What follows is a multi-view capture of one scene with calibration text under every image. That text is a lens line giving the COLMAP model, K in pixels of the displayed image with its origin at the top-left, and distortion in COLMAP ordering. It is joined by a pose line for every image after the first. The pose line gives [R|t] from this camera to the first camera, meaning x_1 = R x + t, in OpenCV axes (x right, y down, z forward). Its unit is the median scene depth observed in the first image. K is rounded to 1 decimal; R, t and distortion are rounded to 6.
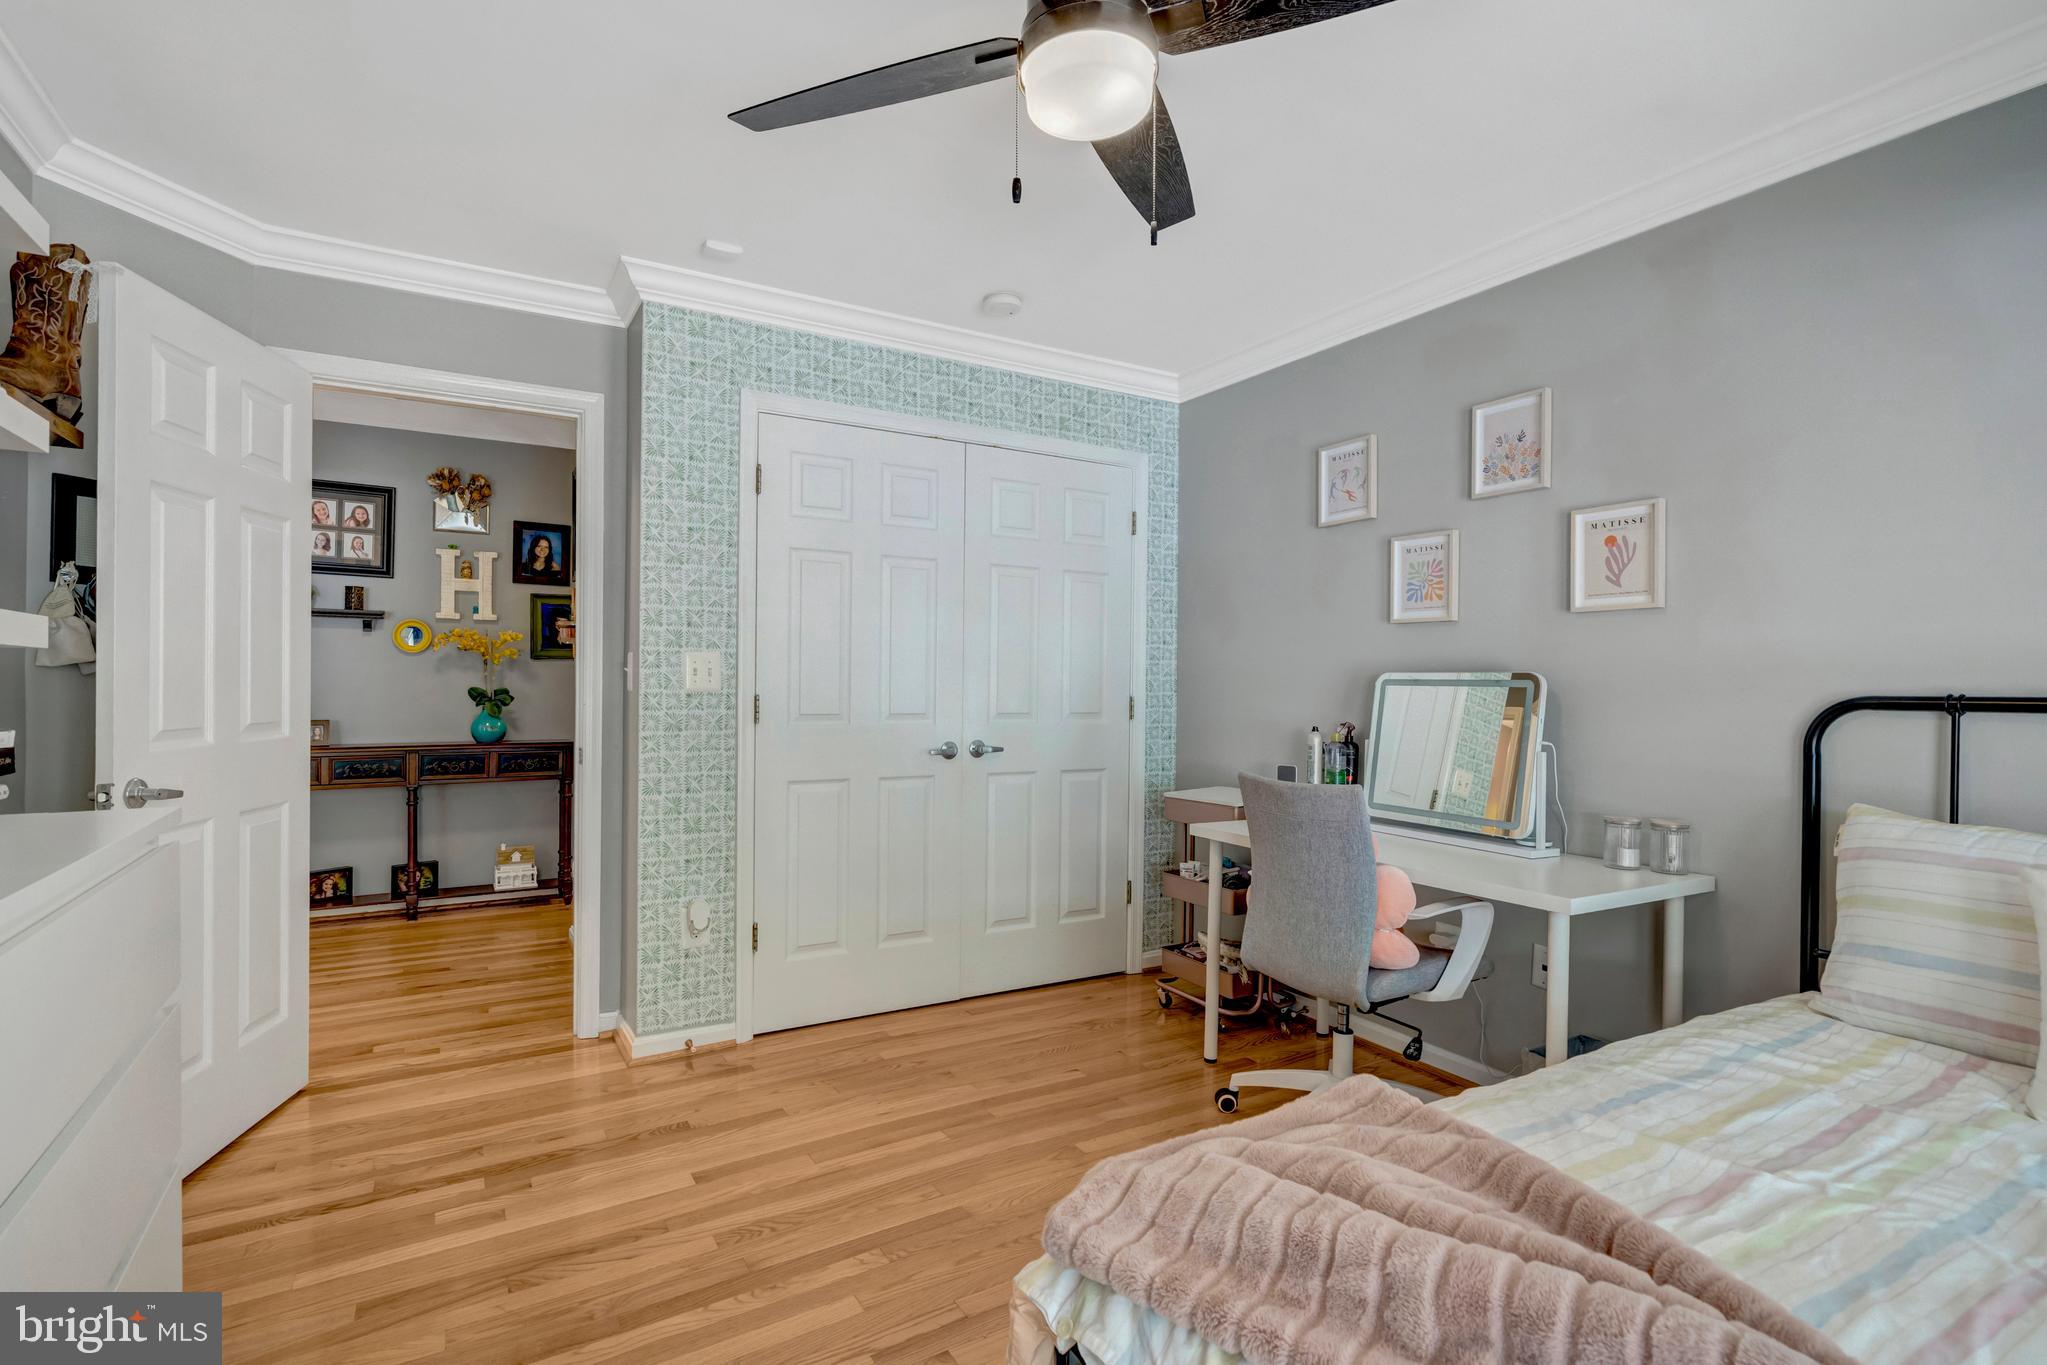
lens RADIAL K [[958.5, 0, 1010.3], [0, 958.5, 688.6], [0, 0, 1]] dist [-0.001615, 0.002720]
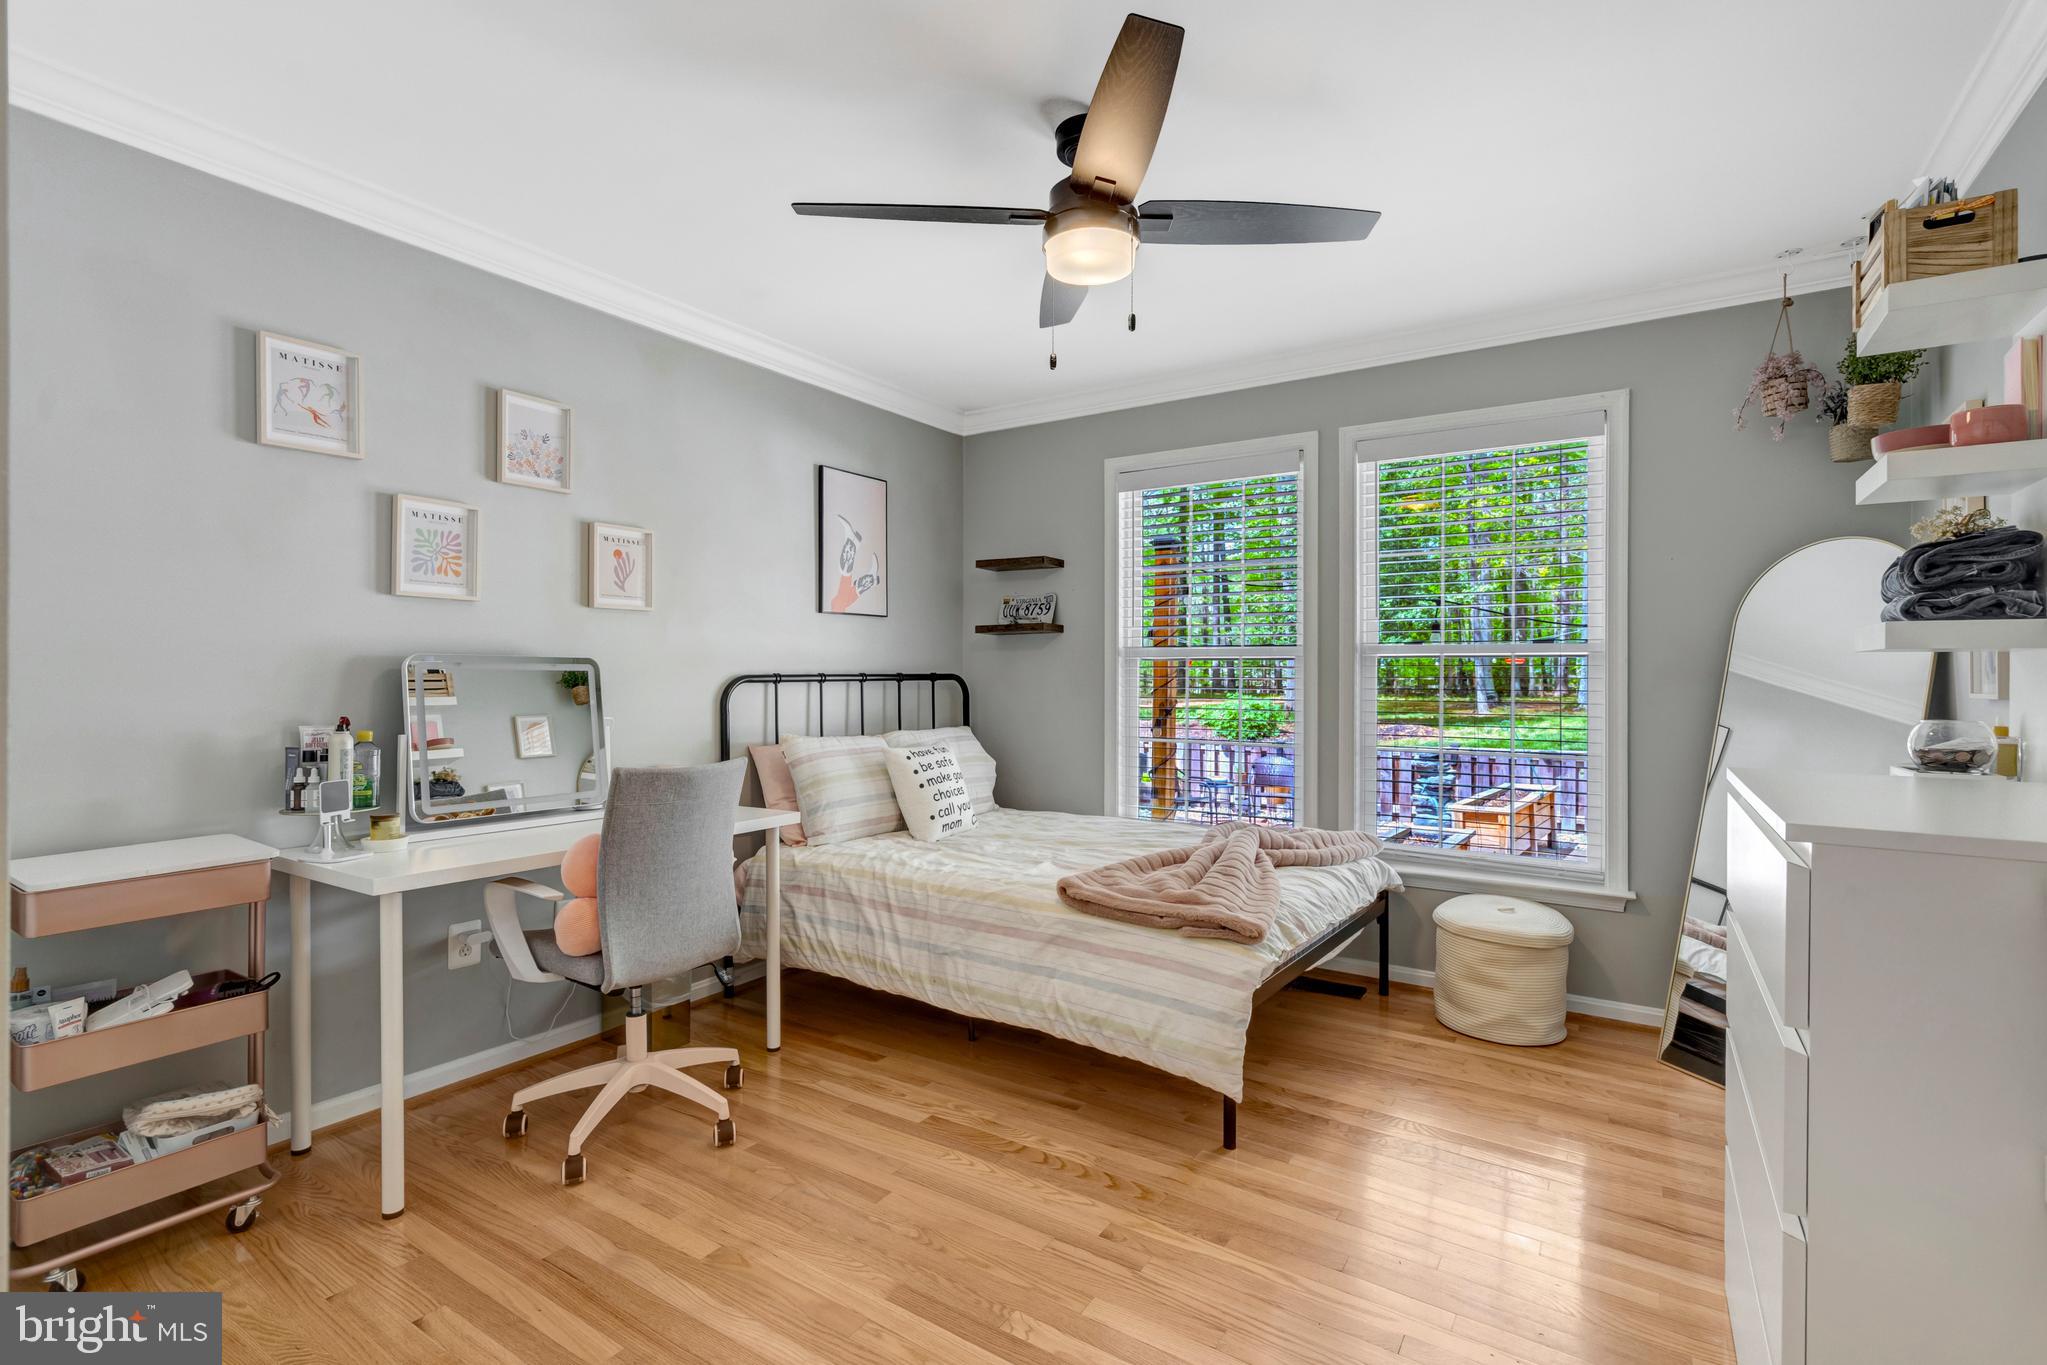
lens RADIAL K [[958.5, 0, 1011.4], [0, 958.5, 673.2], [0, 0, 1]] dist [-0.001615, 0.002720]
pose [[-0.444253, -0.009234, 0.895854, -0.725971], [0.000586, 0.999944, 0.010598, -0.010402], [-0.895901, 0.005233, -0.444222, 1.090917]]
